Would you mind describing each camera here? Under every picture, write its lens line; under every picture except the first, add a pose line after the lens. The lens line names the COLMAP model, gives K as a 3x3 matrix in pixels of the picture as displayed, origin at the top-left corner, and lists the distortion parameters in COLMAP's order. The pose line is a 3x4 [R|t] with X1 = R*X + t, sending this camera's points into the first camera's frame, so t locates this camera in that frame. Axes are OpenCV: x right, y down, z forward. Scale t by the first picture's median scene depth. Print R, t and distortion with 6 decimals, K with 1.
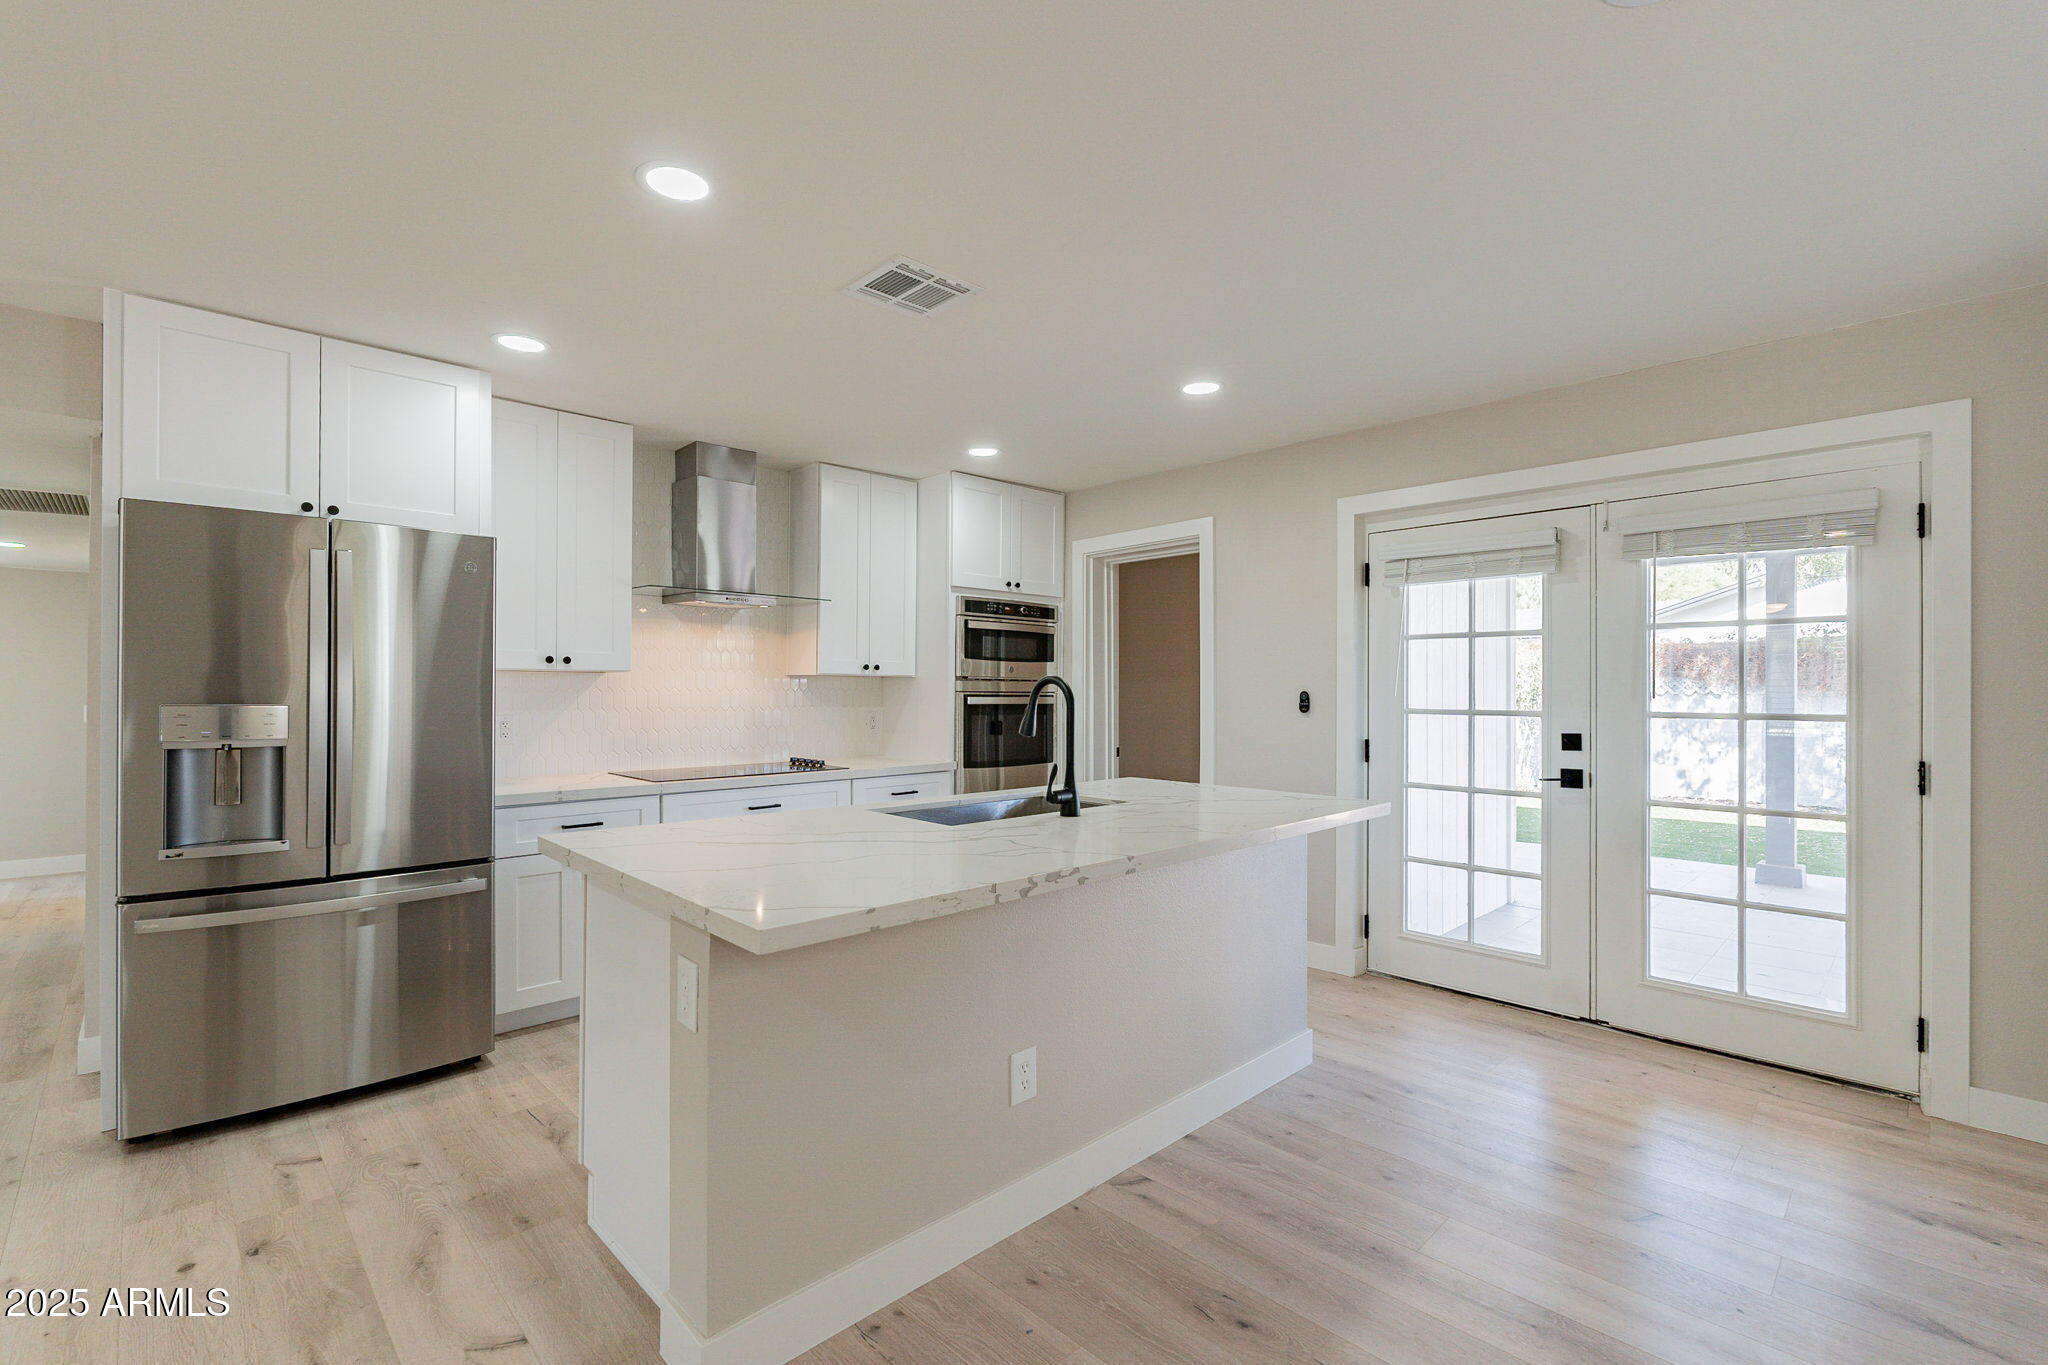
lens RADIAL K [[904.1, 0, 1014.3], [0, 904.1, 686.6], [0, 0, 1]] dist [-0.001760, 0.000021]
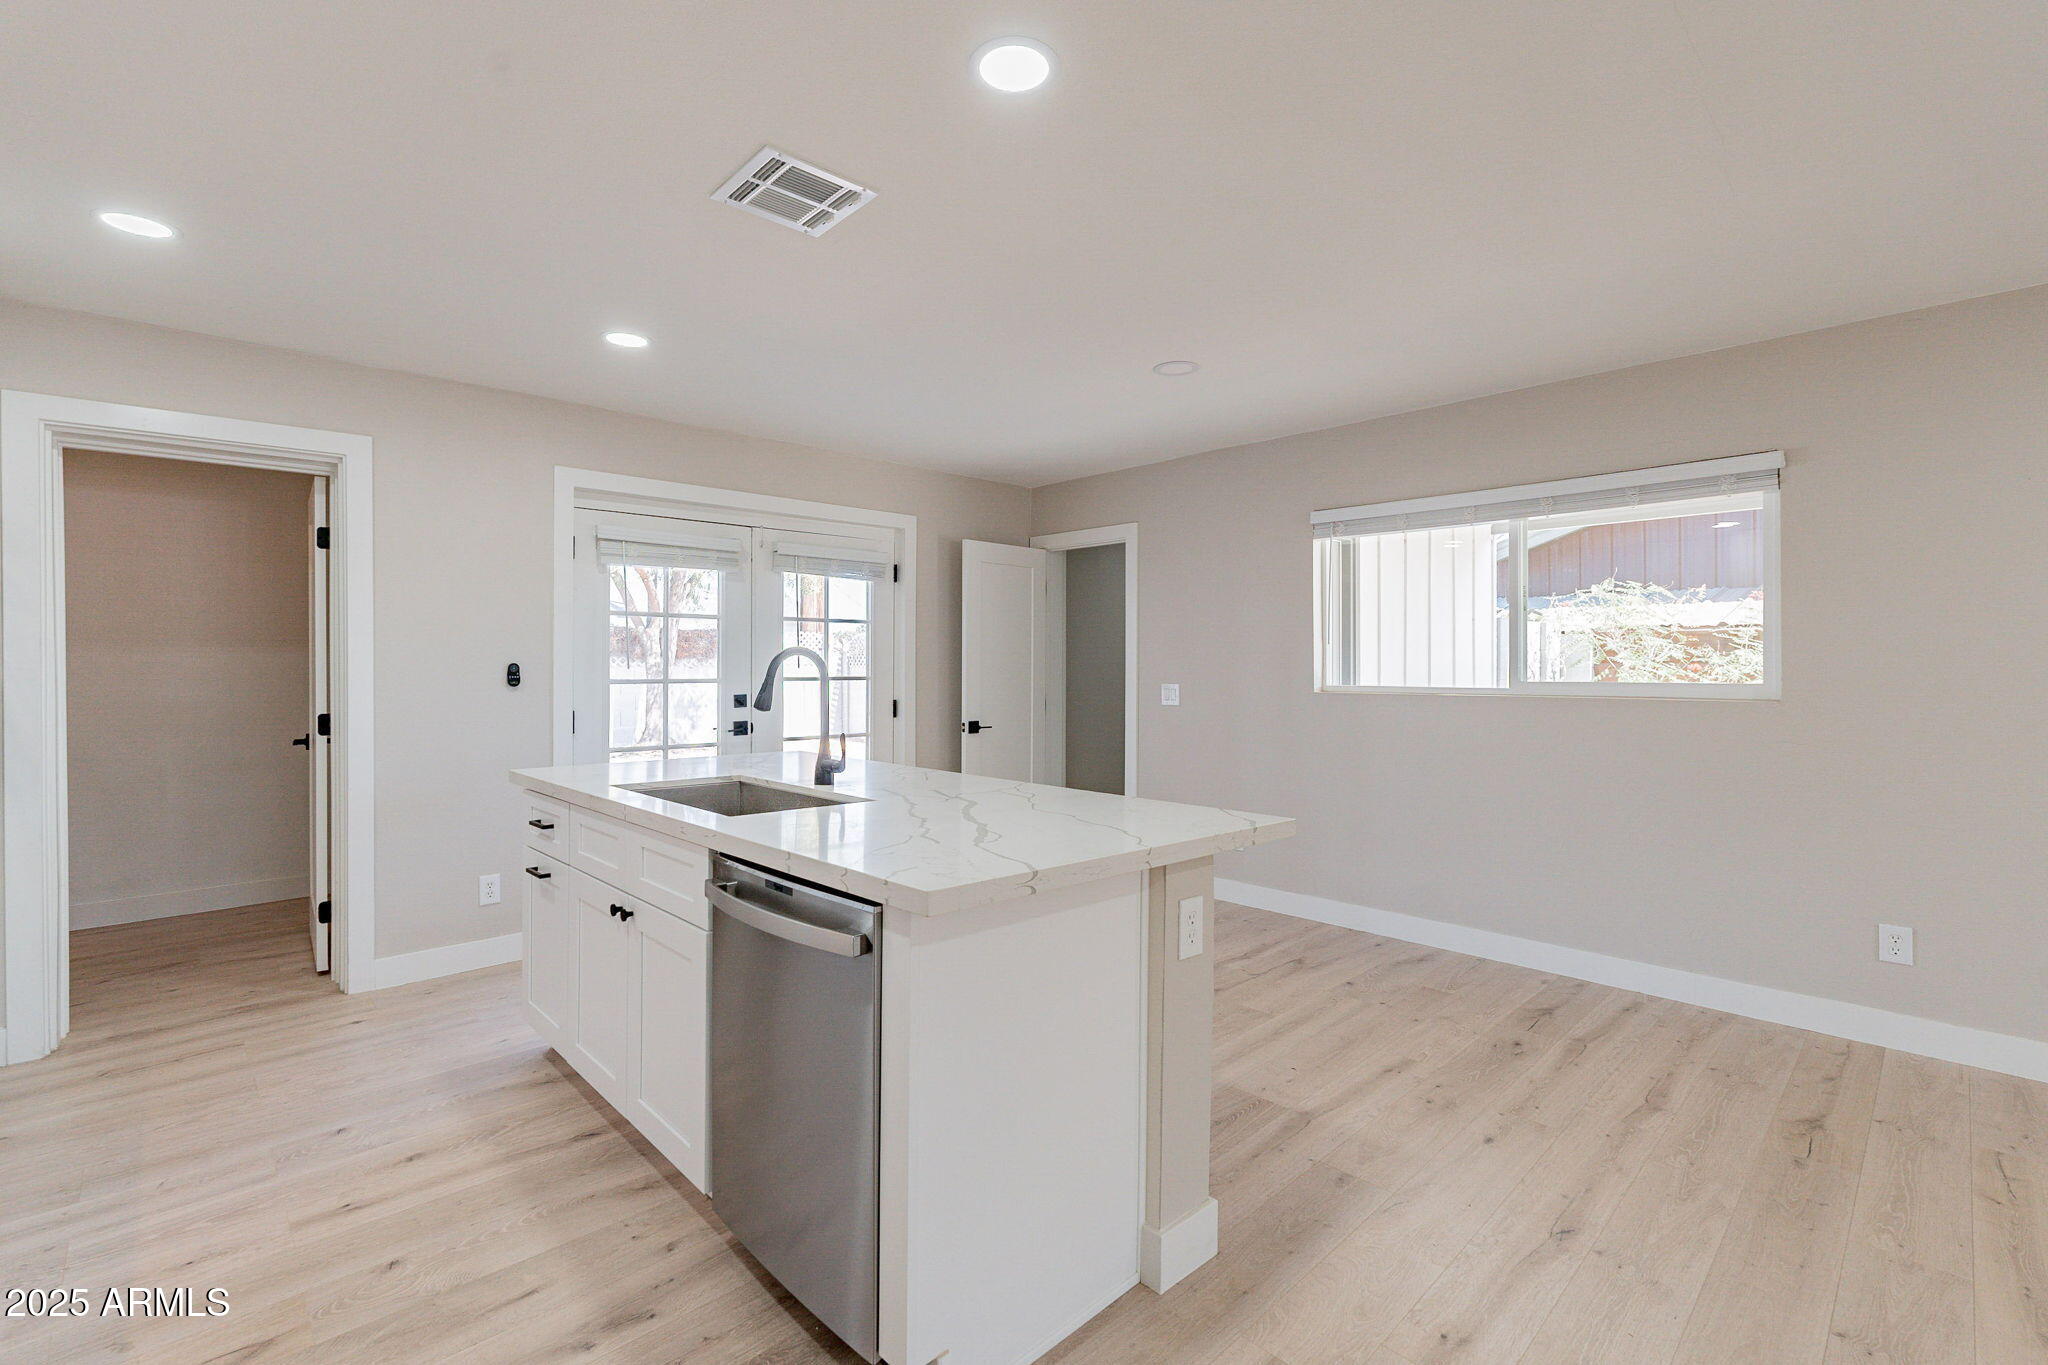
lens RADIAL K [[947.2, 0, 972.6], [0, 947.2, 669.7], [0, 0, 1]] dist [0.071668, -0.000020]
pose [[0.049175, -0.008242, 0.998756, -0.742713], [-0.005778, 0.999947, 0.008536, 0.000844], [-0.998773, -0.006191, 0.049125, 0.563353]]
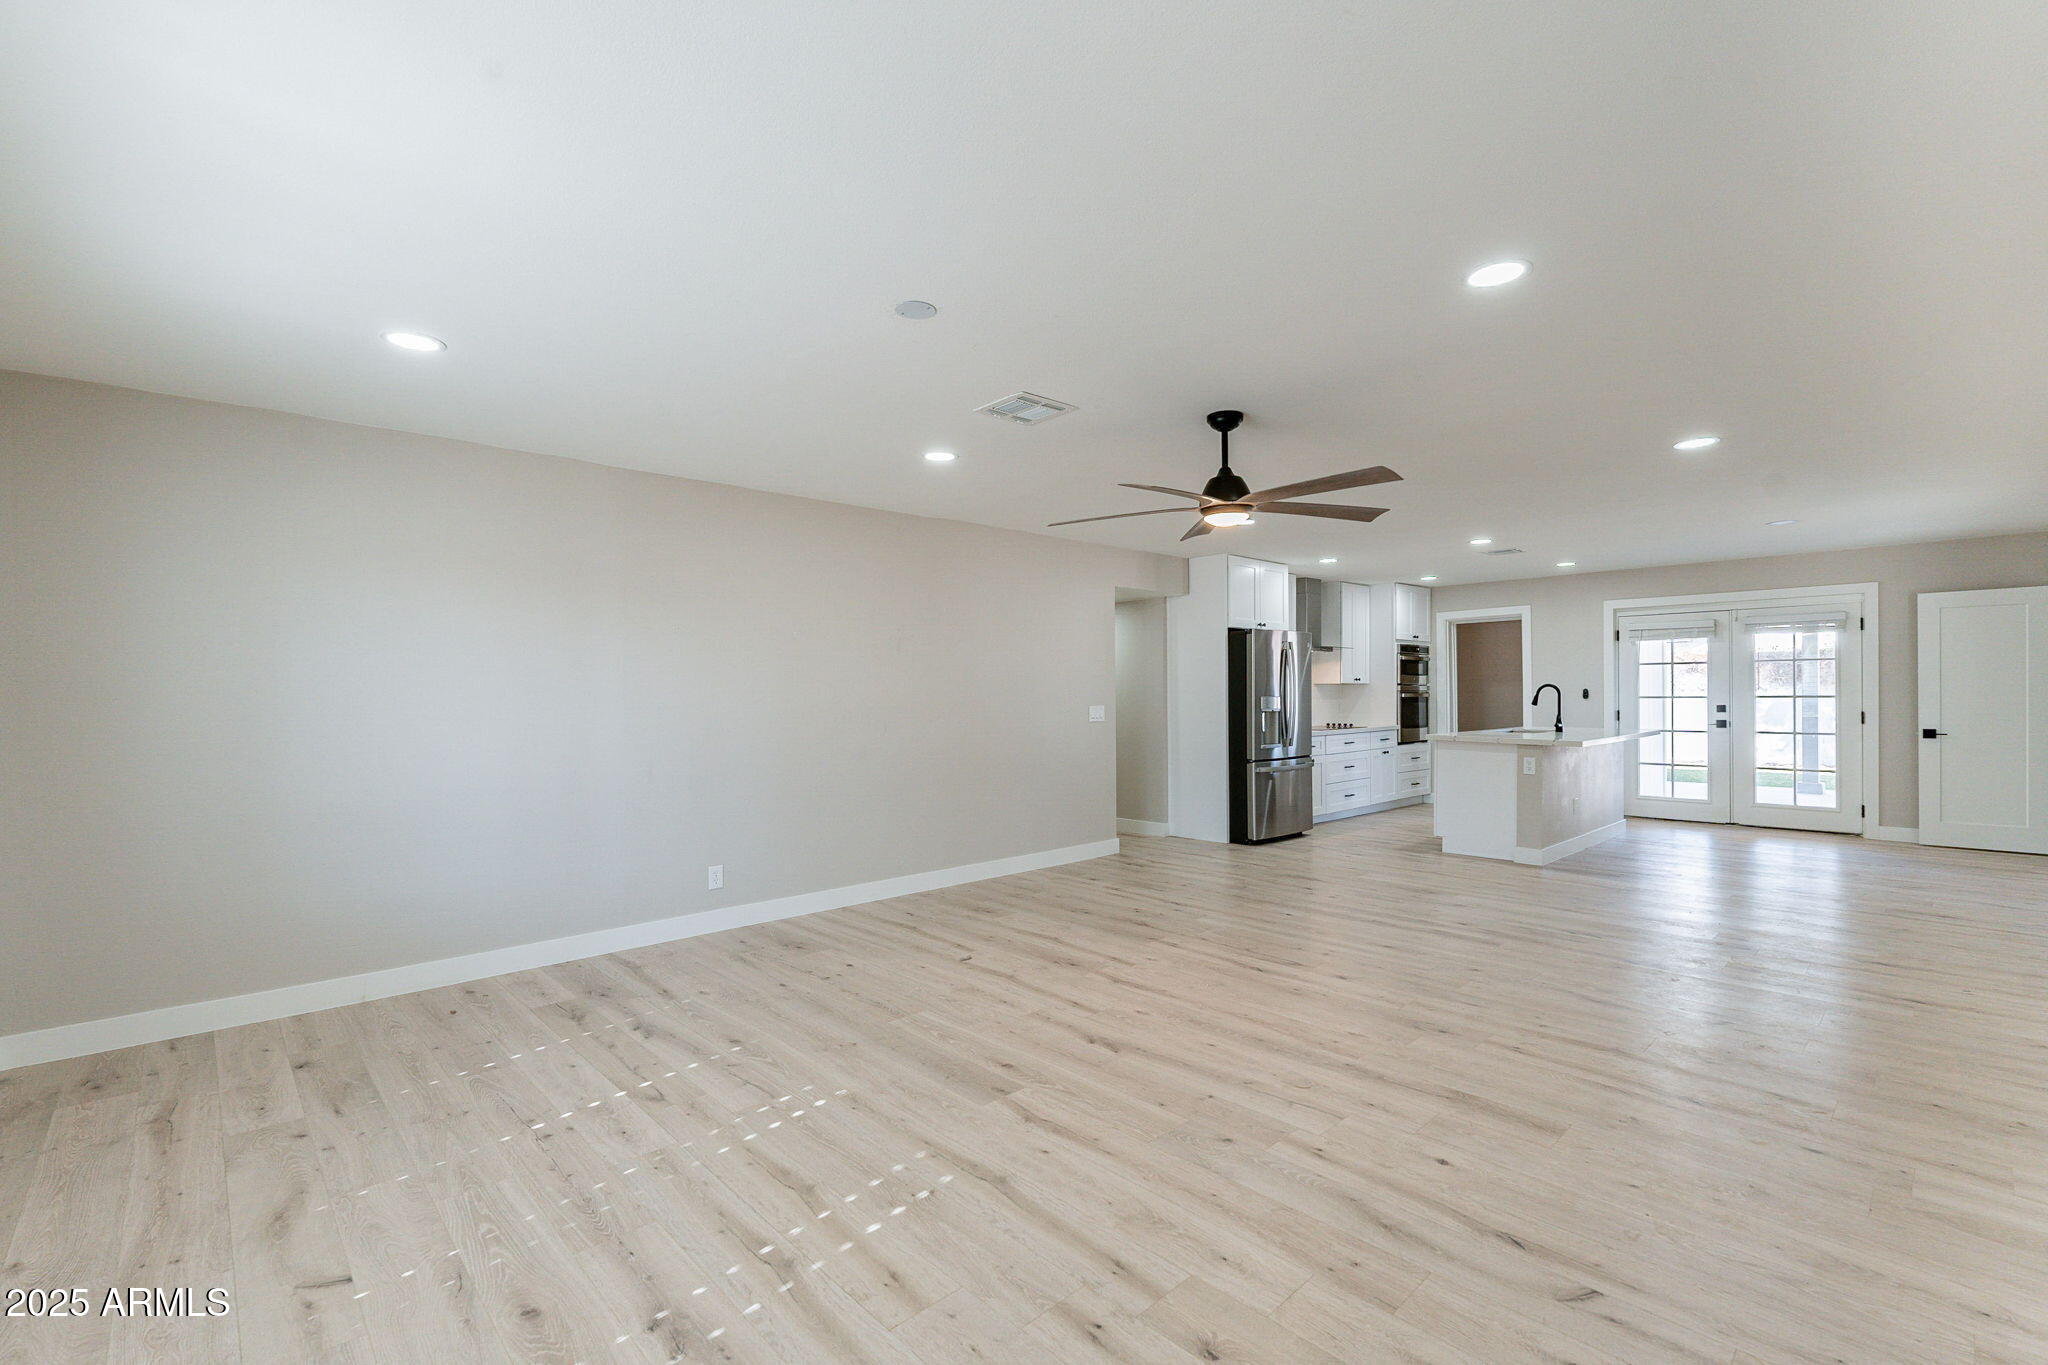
lens RADIAL K [[892.4, 0, 1020.6], [0, 892.4, 695.1], [0, 0, 1]] dist [-0.000978, 0.000062]
pose [[0.999764, -0.010190, -0.019170, -1.149897], [0.010263, 0.999940, 0.003739, -0.002235], [0.019131, -0.003935, 0.999809, -1.347131]]
